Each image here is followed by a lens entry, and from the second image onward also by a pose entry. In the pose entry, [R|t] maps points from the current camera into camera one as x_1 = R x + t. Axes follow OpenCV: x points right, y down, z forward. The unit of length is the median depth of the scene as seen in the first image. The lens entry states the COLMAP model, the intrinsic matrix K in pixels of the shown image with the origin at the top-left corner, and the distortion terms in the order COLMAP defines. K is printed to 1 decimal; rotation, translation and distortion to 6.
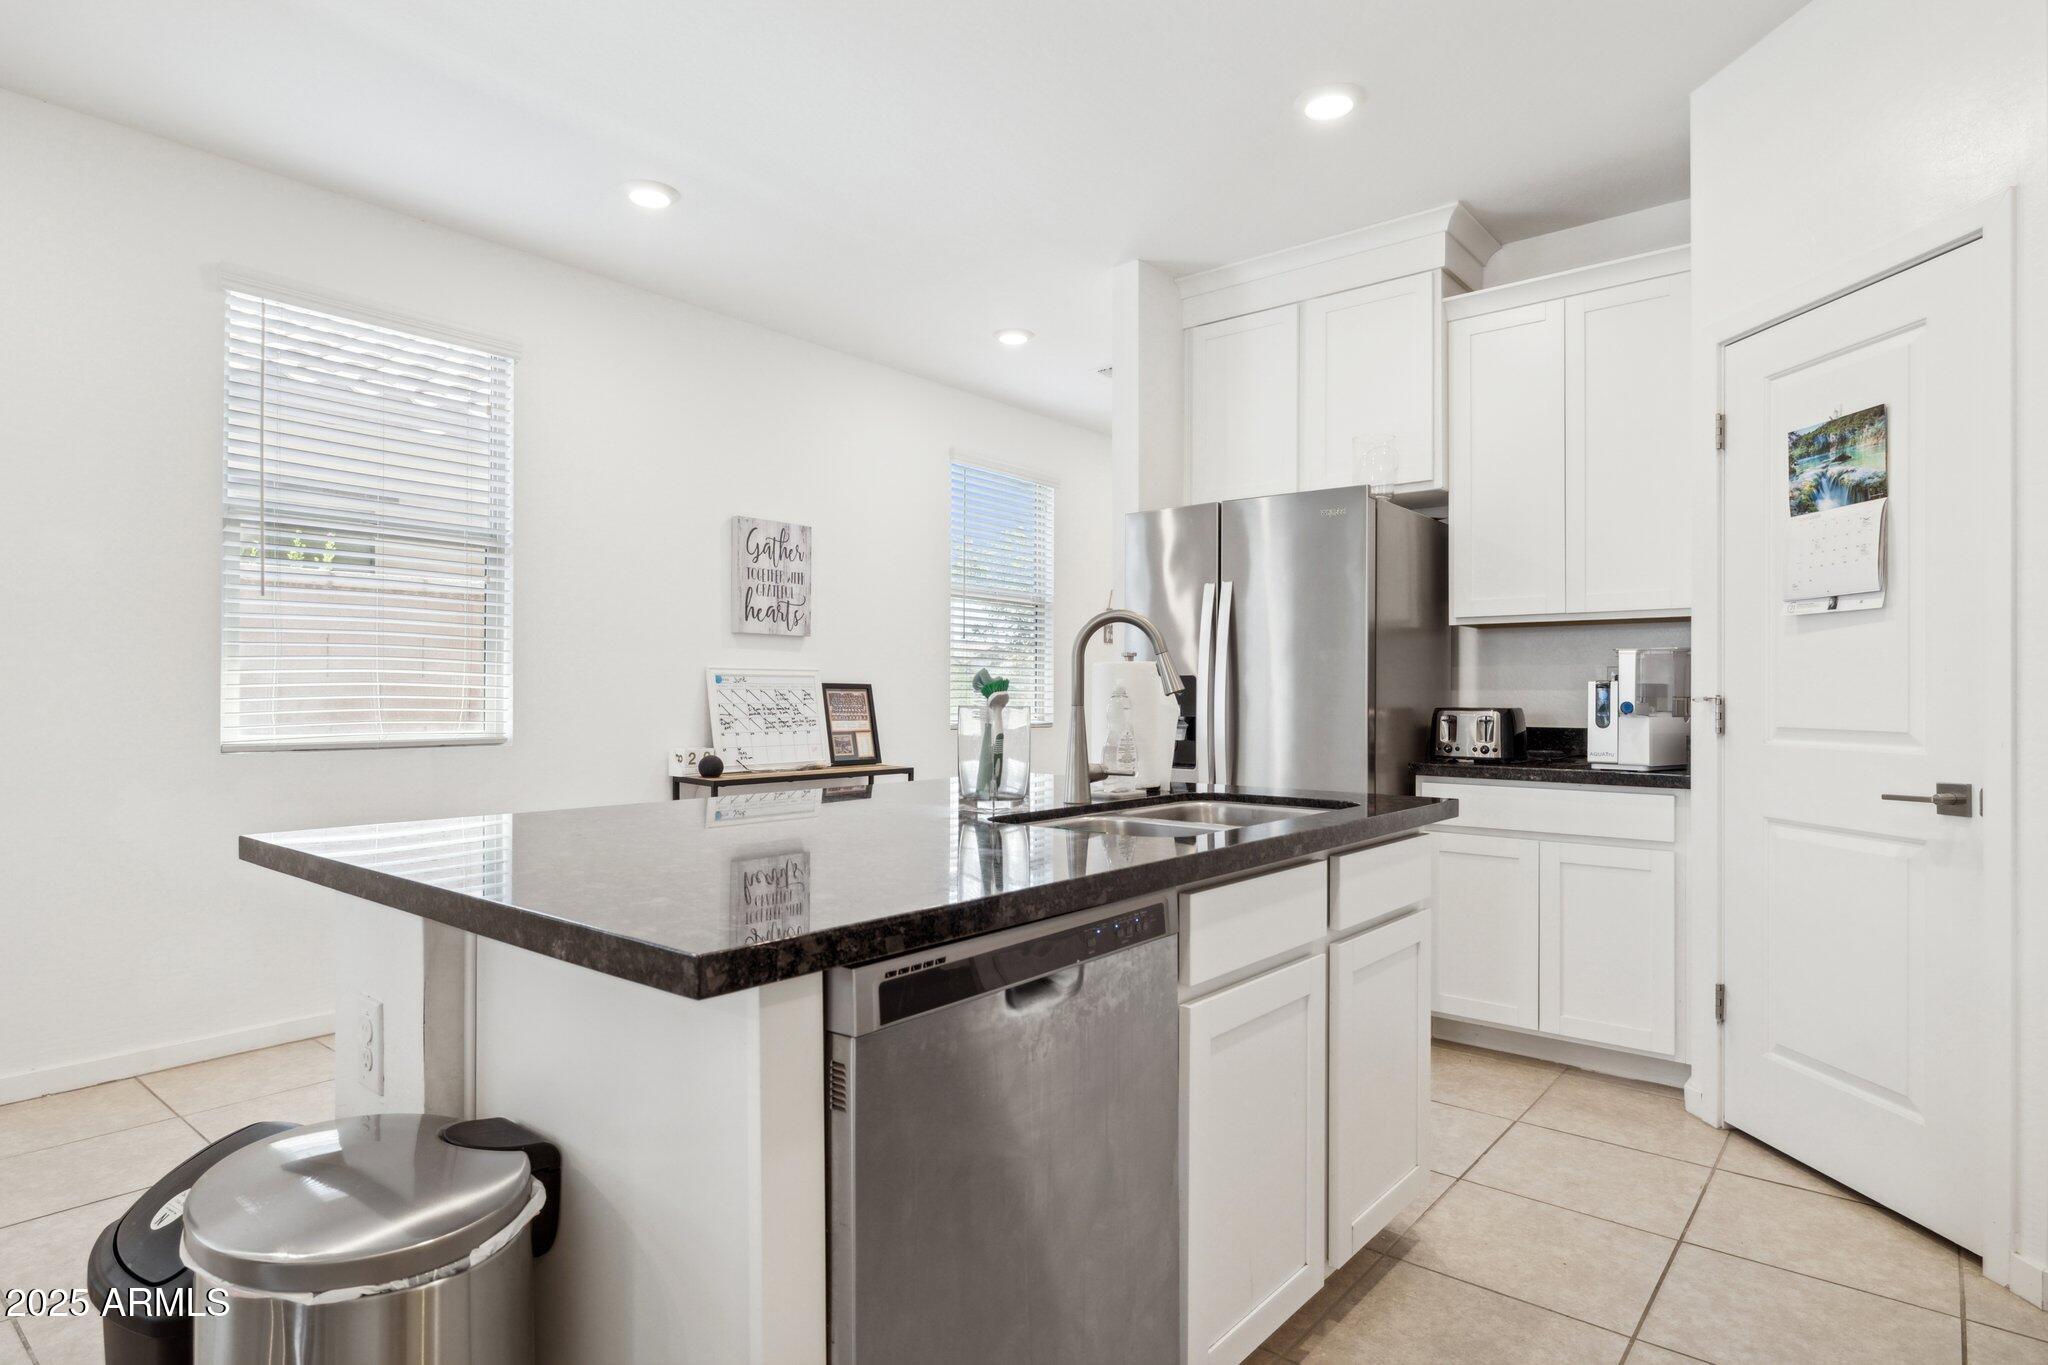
lens RADIAL K [[1107.9, 0, 1014.6], [0, 1107.9, 691.9], [0, 0, 1]] dist [-0.005298, -0.000997]
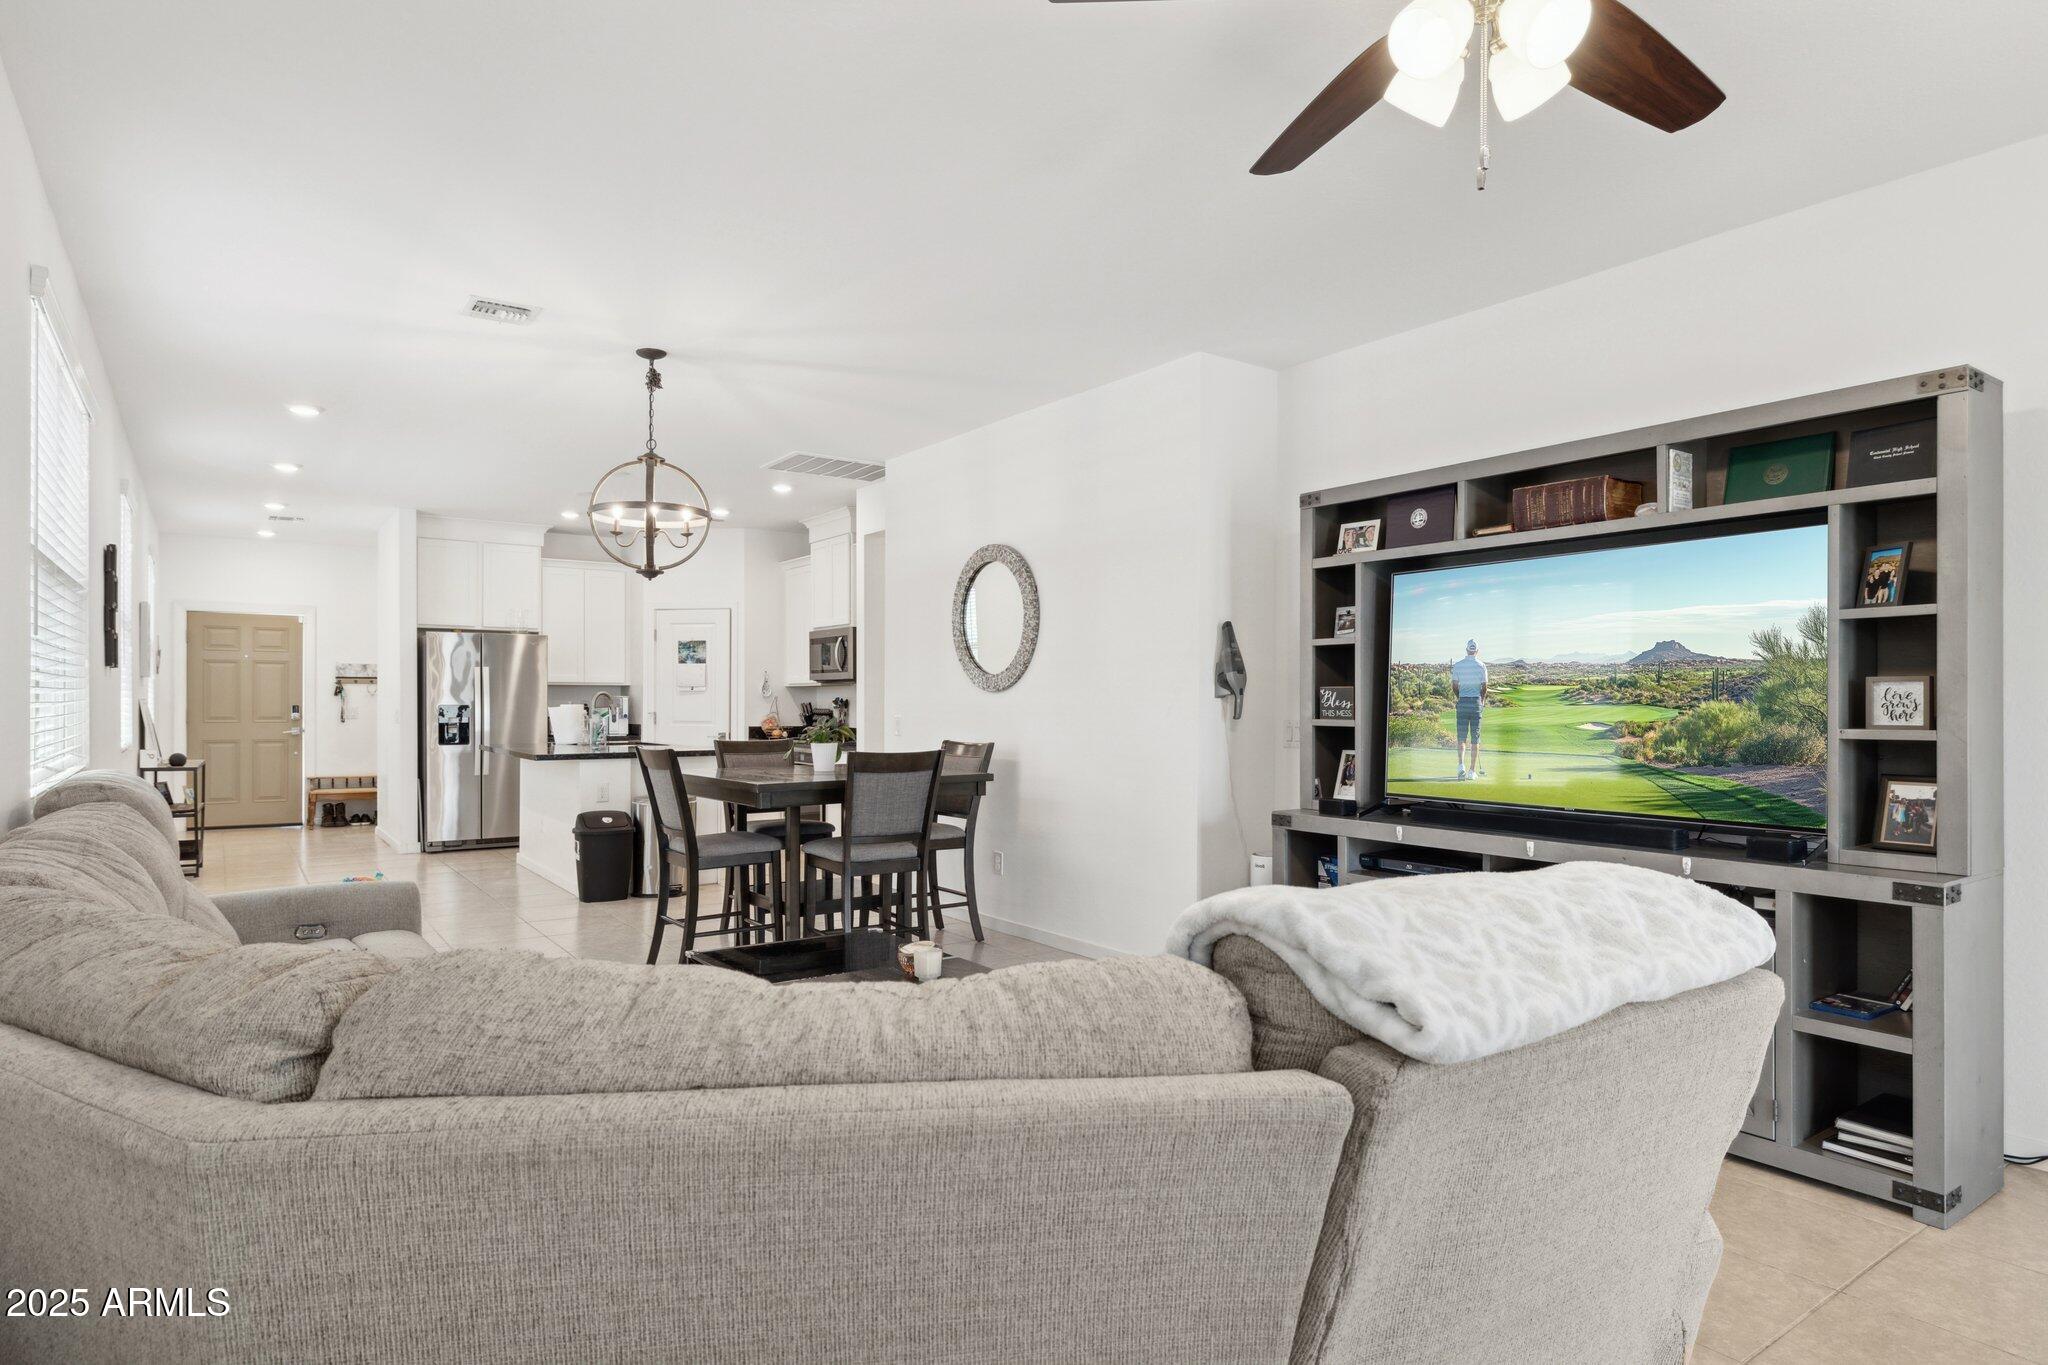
lens RADIAL K [[1146.3, 0, 1019.8], [0, 1146.3, 697.5], [0, 0, 1]] dist [-0.003454, -0.001578]
pose [[0.260934, -0.002265, 0.965354, -2.829149], [-0.003144, 0.999990, 0.003196, -0.064702], [-0.965352, -0.003869, 0.260924, -1.155971]]
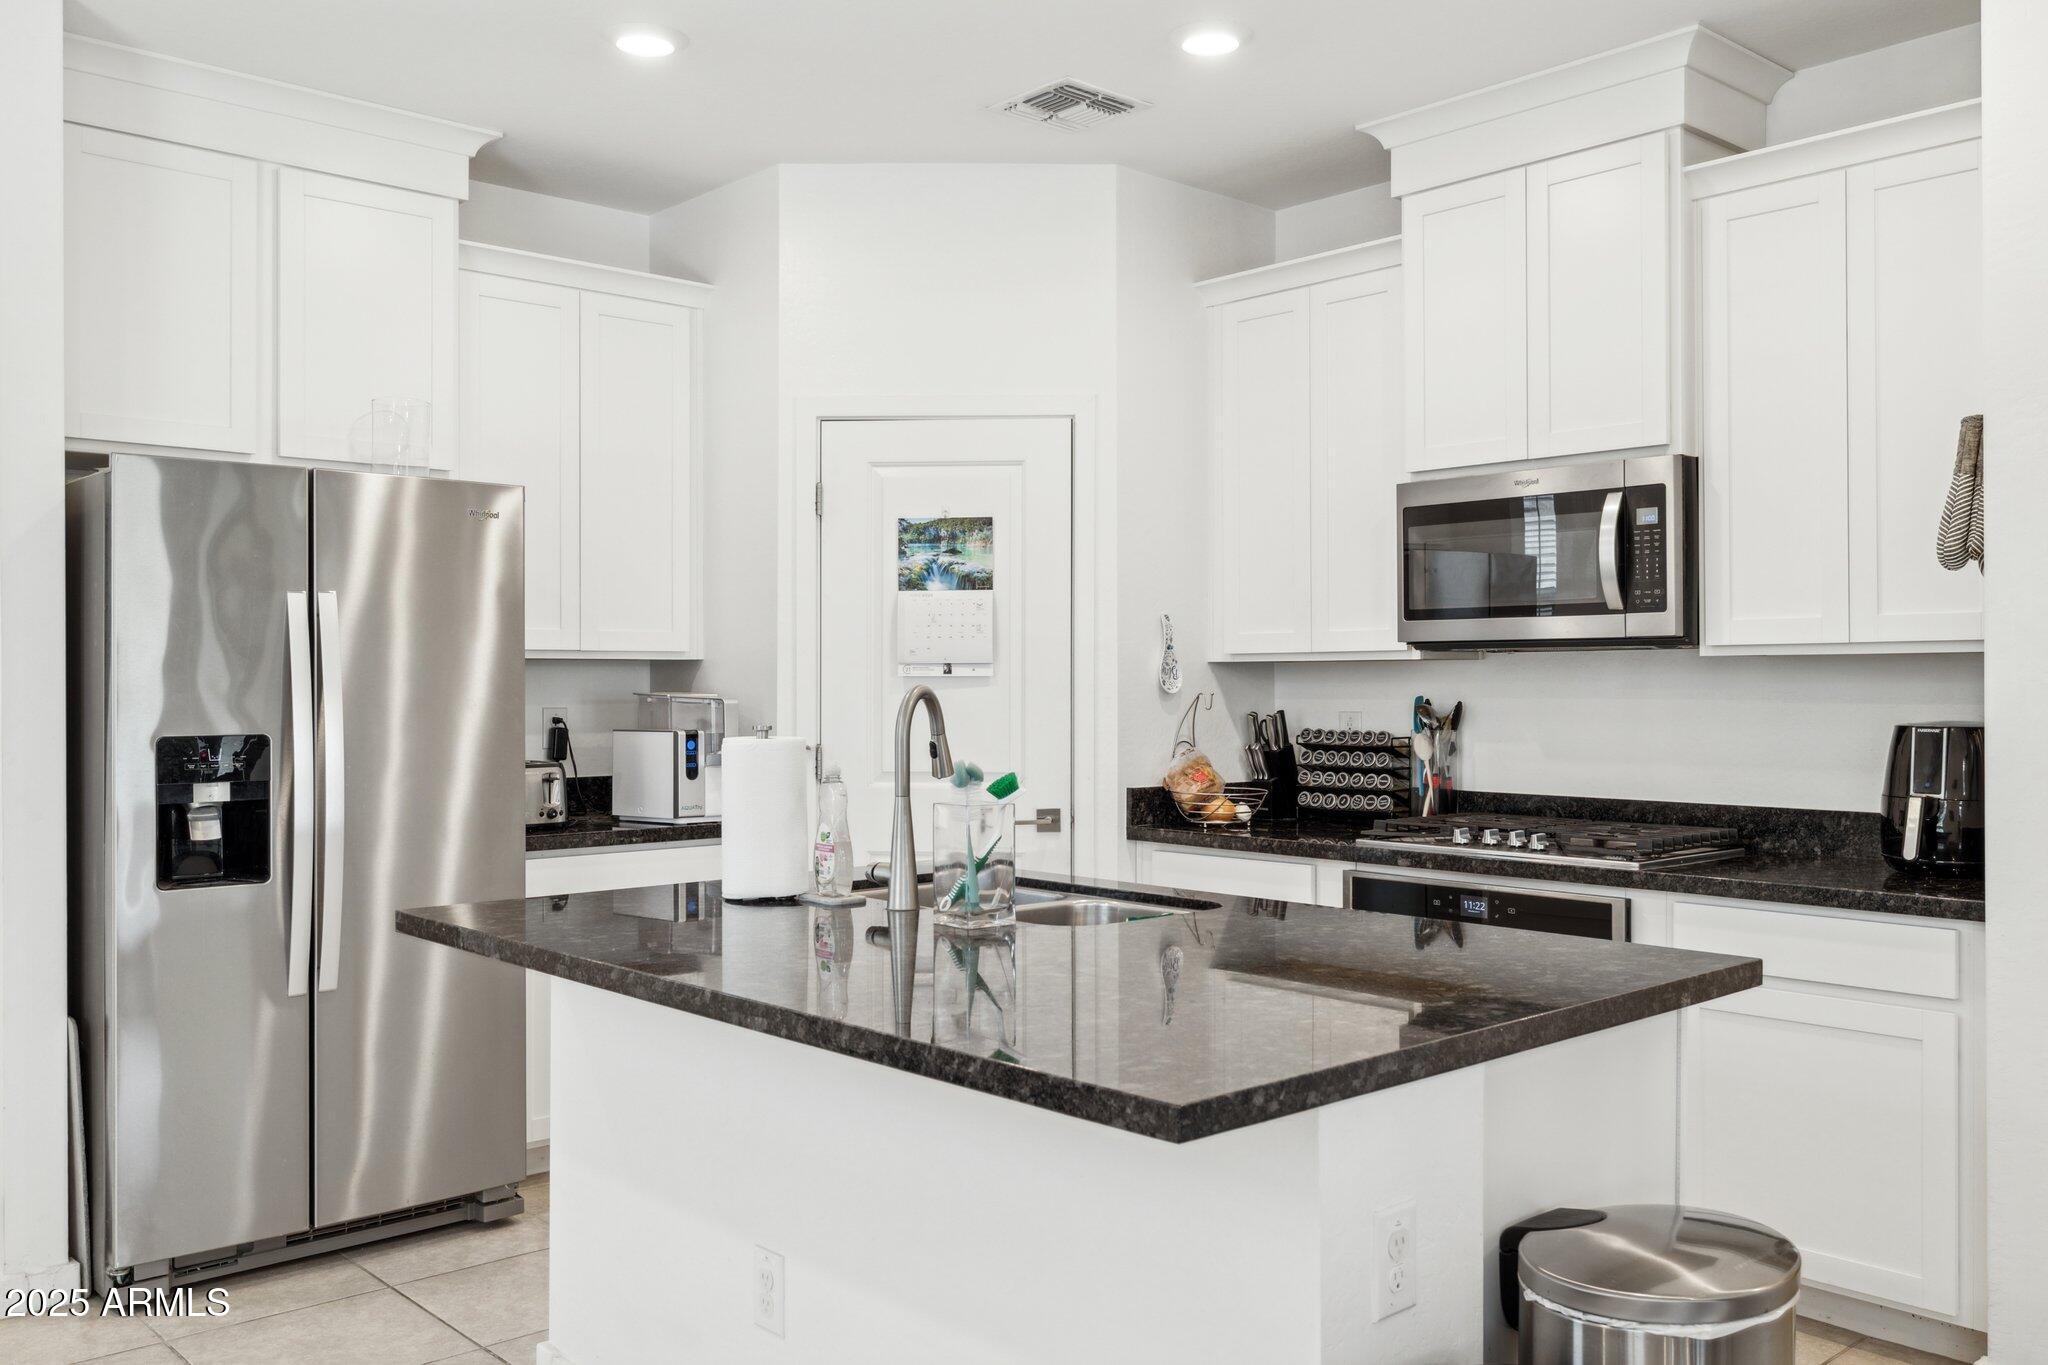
lens RADIAL K [[1702.8, 0, 1015.3], [0, 1702.8, 674.0], [0, 0, 1]] dist [-0.008064, -0.004345]
pose [[0.141149, 0.001412, 0.989987, -1.103643], [-0.001666, 0.999998, -0.001189, -0.072397], [-0.989987, -0.001481, 0.141151, 0.656967]]
